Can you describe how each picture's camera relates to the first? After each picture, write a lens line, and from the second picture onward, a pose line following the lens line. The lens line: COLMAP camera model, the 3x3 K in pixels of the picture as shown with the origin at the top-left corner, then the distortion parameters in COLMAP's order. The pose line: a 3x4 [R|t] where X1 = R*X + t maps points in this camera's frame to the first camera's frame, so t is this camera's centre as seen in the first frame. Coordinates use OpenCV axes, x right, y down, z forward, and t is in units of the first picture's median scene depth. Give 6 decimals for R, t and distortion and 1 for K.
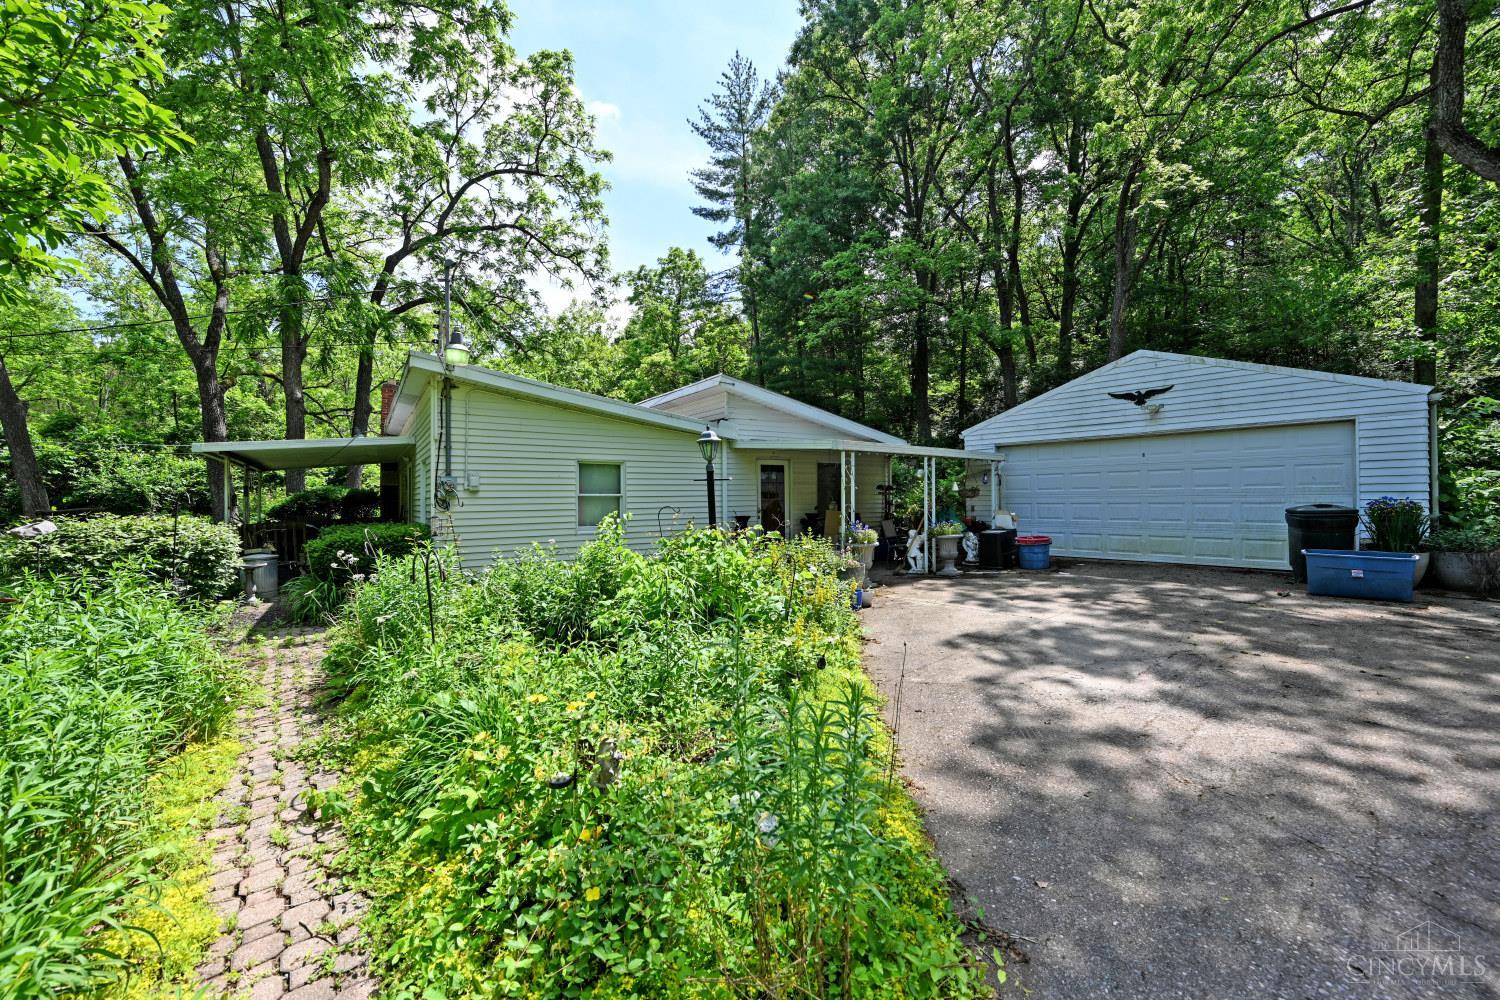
lens RADIAL K [[583.0, 0, 750.0], [0, 583.0, 500.0], [0, 0, 1]] dist [0.001110, 0.000084]
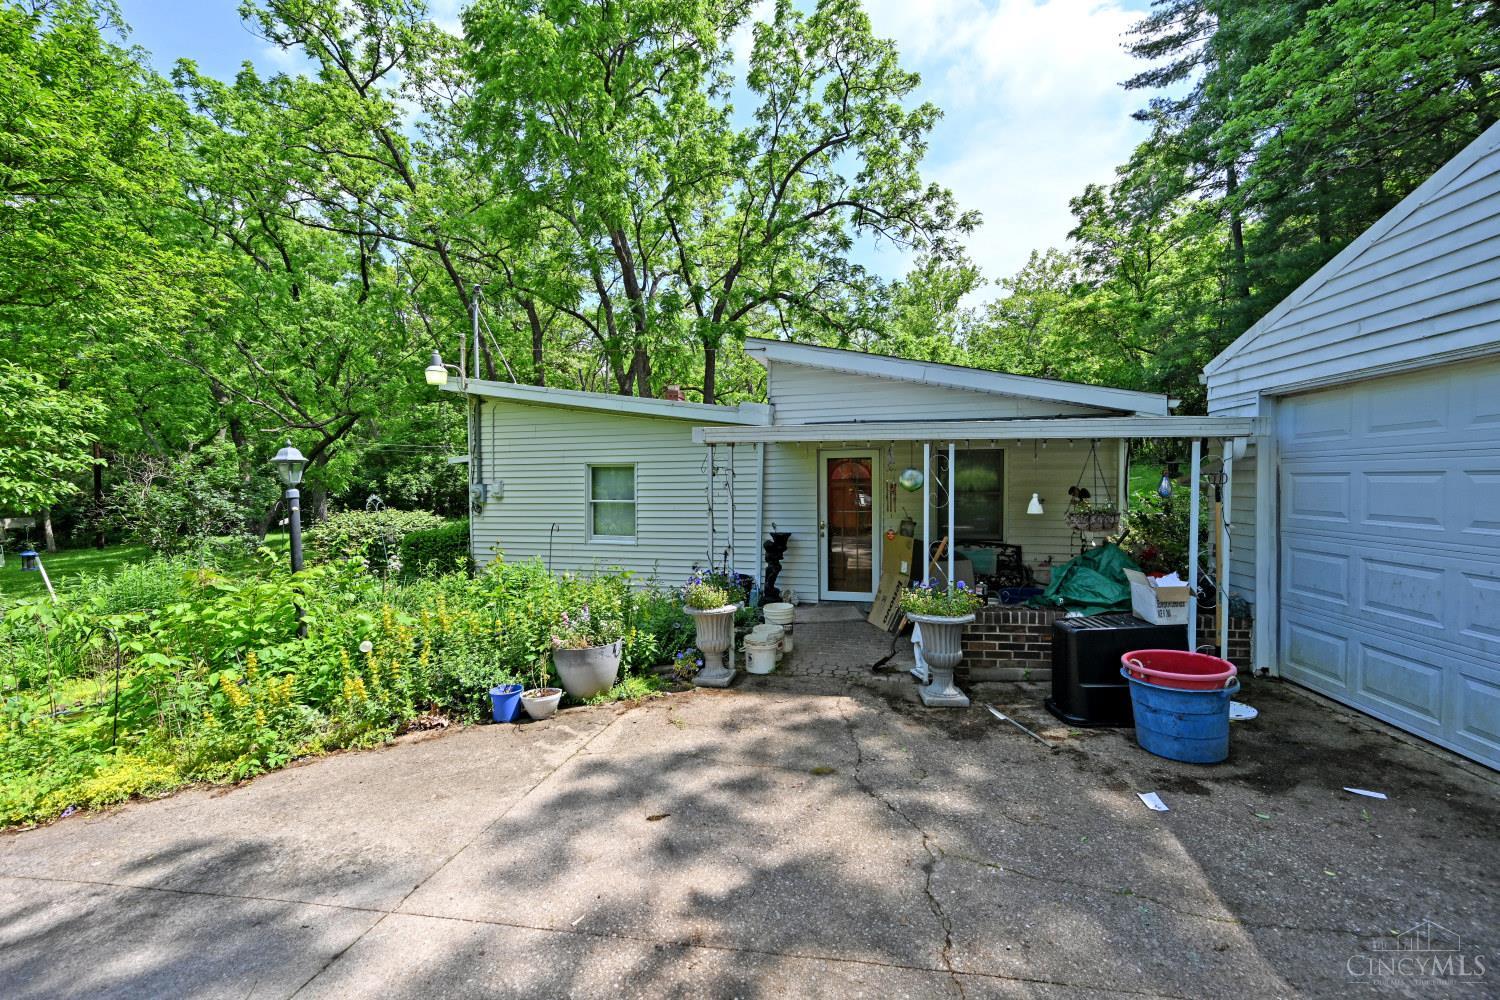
lens RADIAL K [[583.0, 0, 750.0], [0, 583.0, 500.0], [0, 0, 1]] dist [0.001110, 0.000084]
pose [[0.658127, 0.029184, -0.752341, 0.225661], [0.002683, 0.999151, 0.041106, -0.019098], [0.752902, -0.029072, 0.657490, 0.229606]]
